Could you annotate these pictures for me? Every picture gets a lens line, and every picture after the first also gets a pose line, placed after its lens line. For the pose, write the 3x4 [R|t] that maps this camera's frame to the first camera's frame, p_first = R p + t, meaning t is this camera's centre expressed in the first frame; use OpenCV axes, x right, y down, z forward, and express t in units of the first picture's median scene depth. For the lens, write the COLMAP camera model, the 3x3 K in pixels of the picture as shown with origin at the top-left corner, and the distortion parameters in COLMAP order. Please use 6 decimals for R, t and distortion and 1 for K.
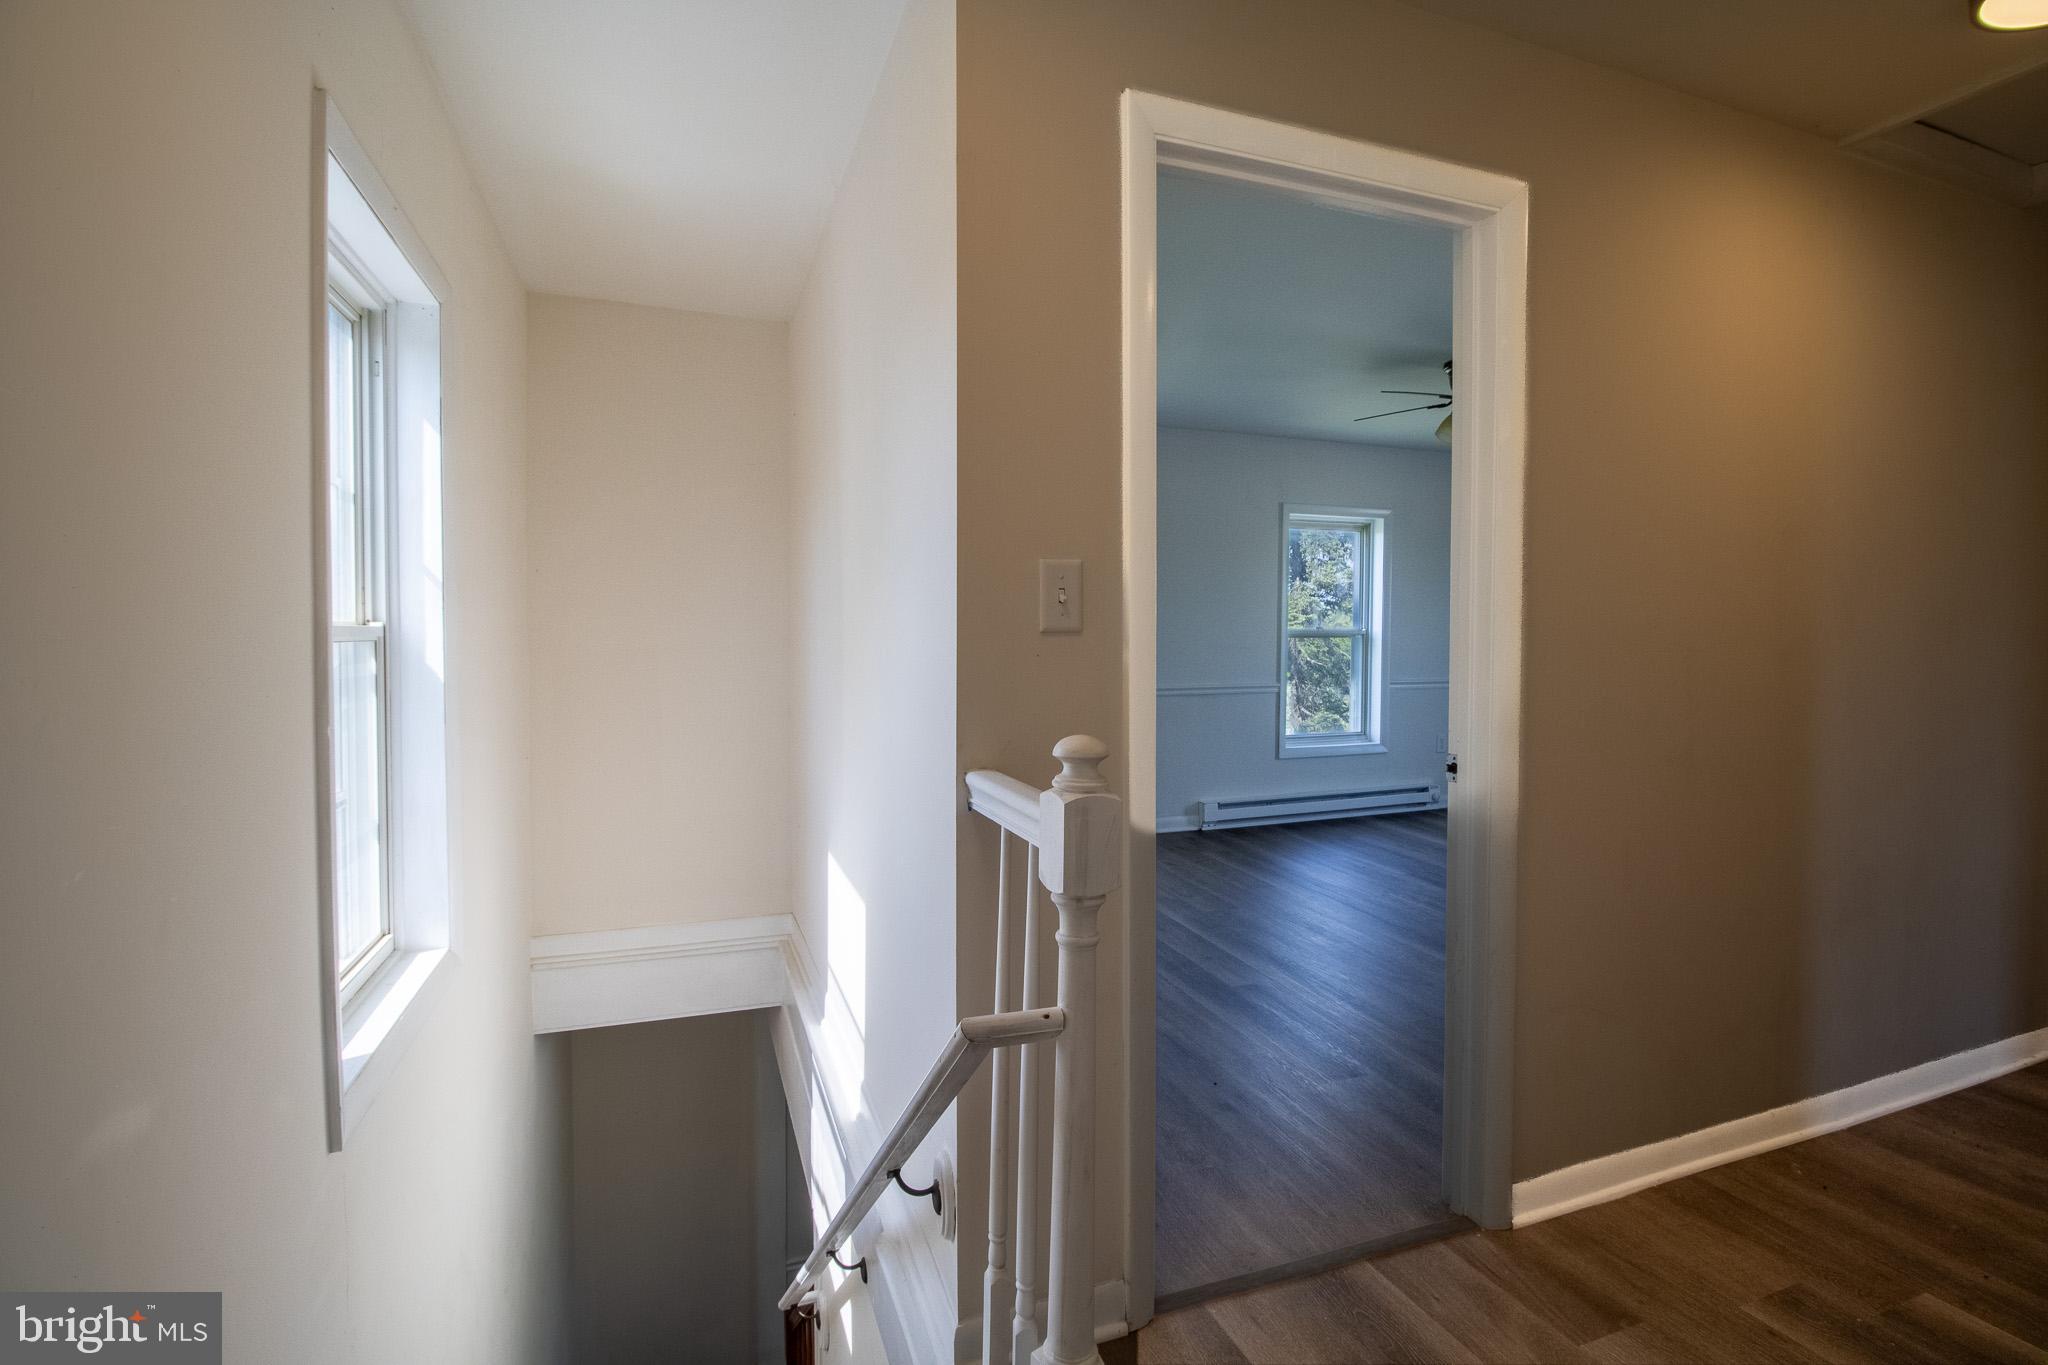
lens RADIAL K [[964.7, 0, 1015.3], [0, 964.7, 663.9], [0, 0, 1]] dist [0.000467, -0.017451]
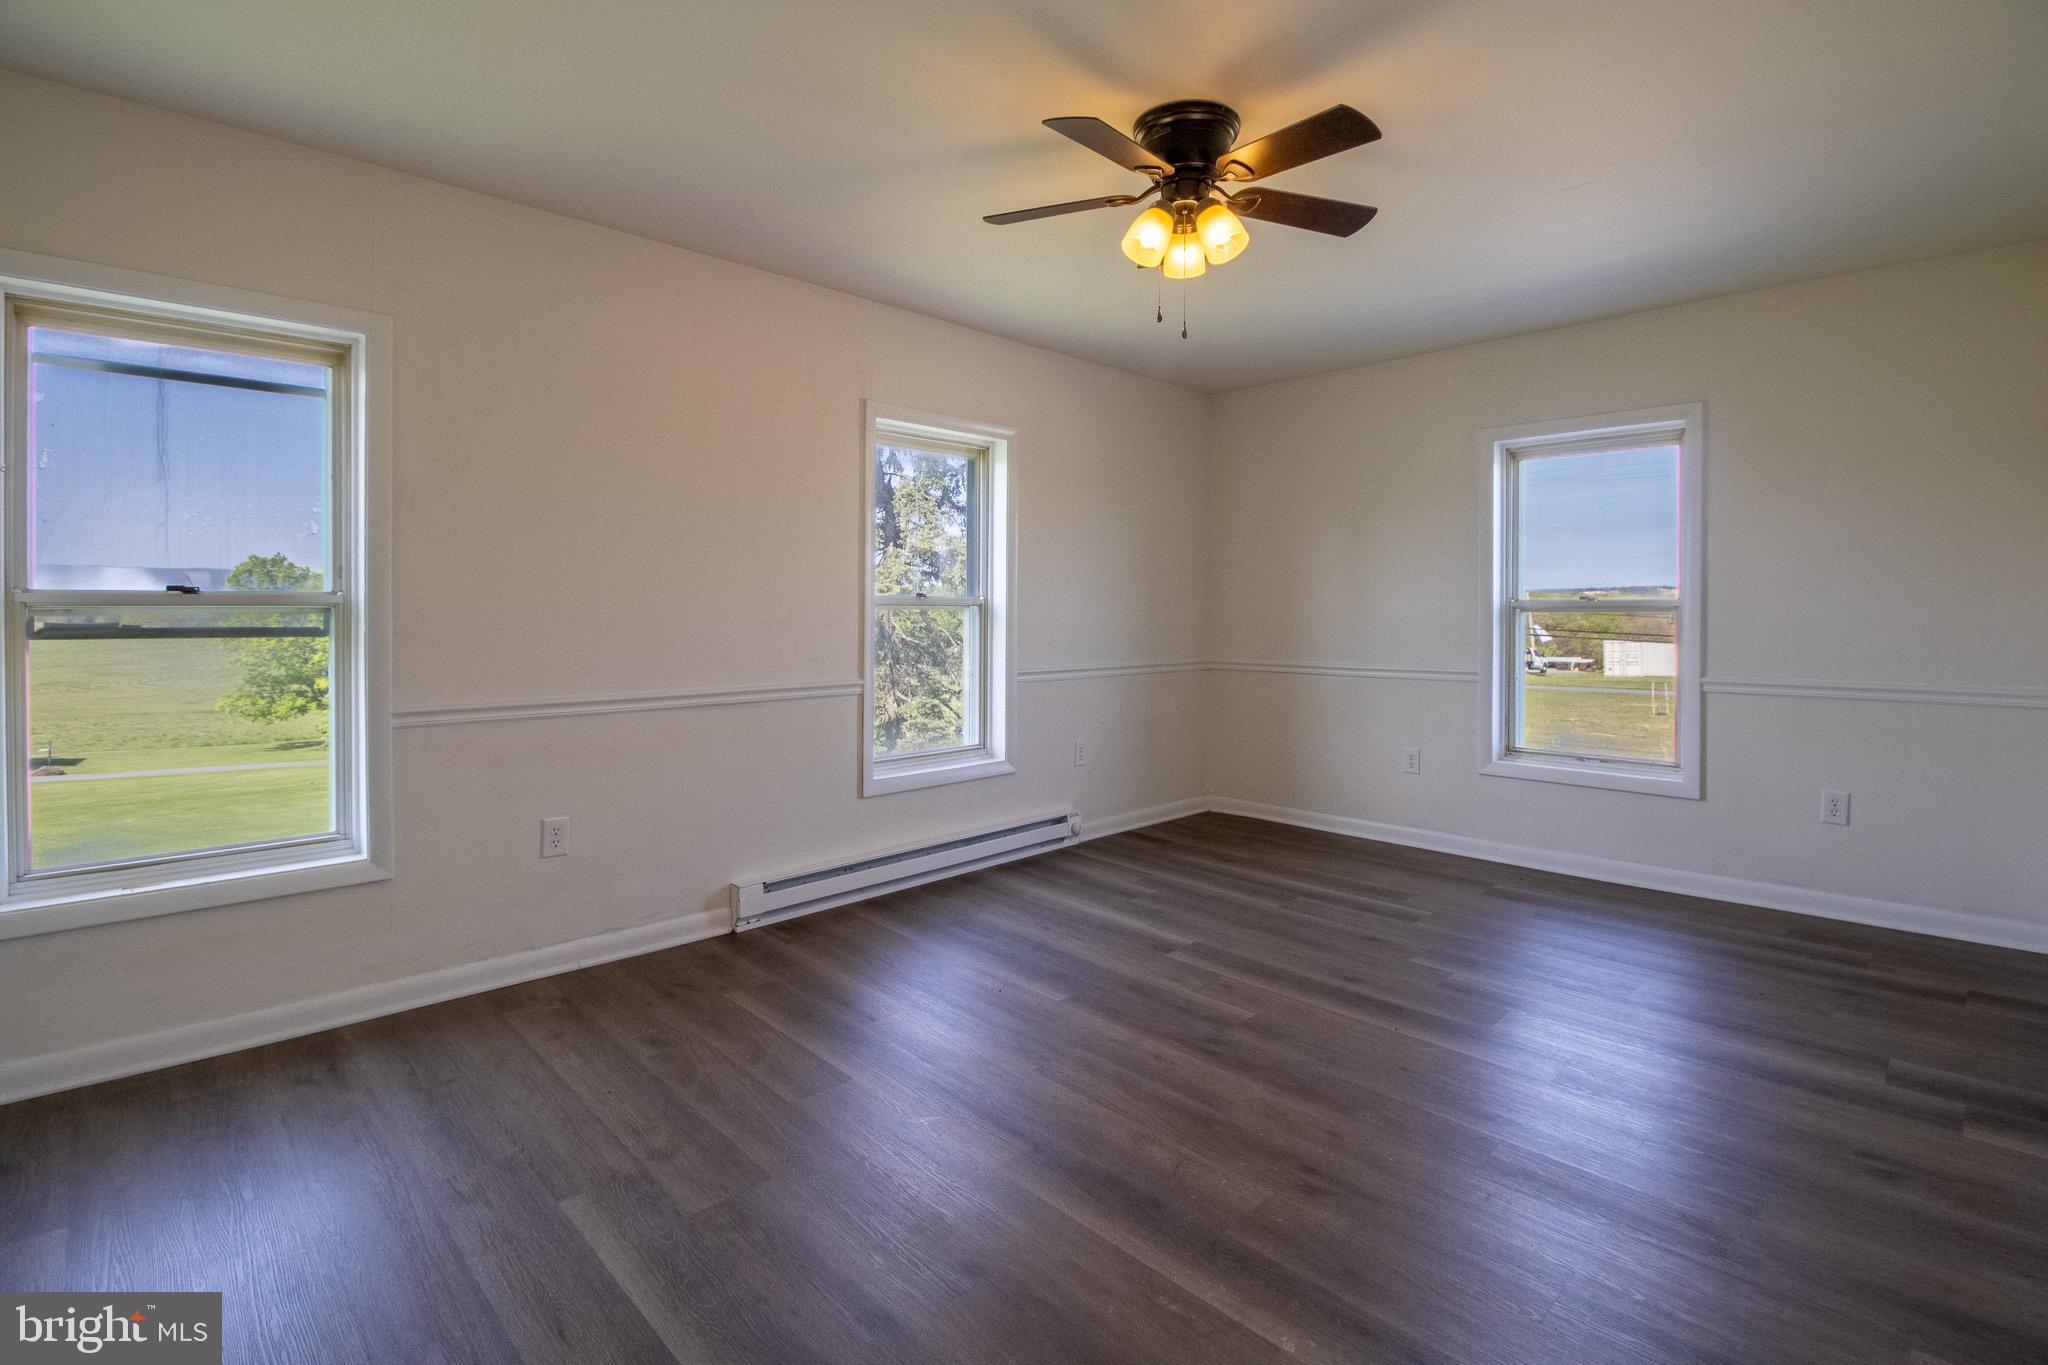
lens RADIAL K [[929.3, 0, 1026.7], [0, 929.3, 614.8], [0, 0, 1]] dist [0.001597, -0.013368]
pose [[0.909894, -0.001005, 0.414839, 0.110961], [0.011388, 0.999681, -0.022556, -0.007793], [-0.414683, 0.025248, 0.909615, 0.371809]]
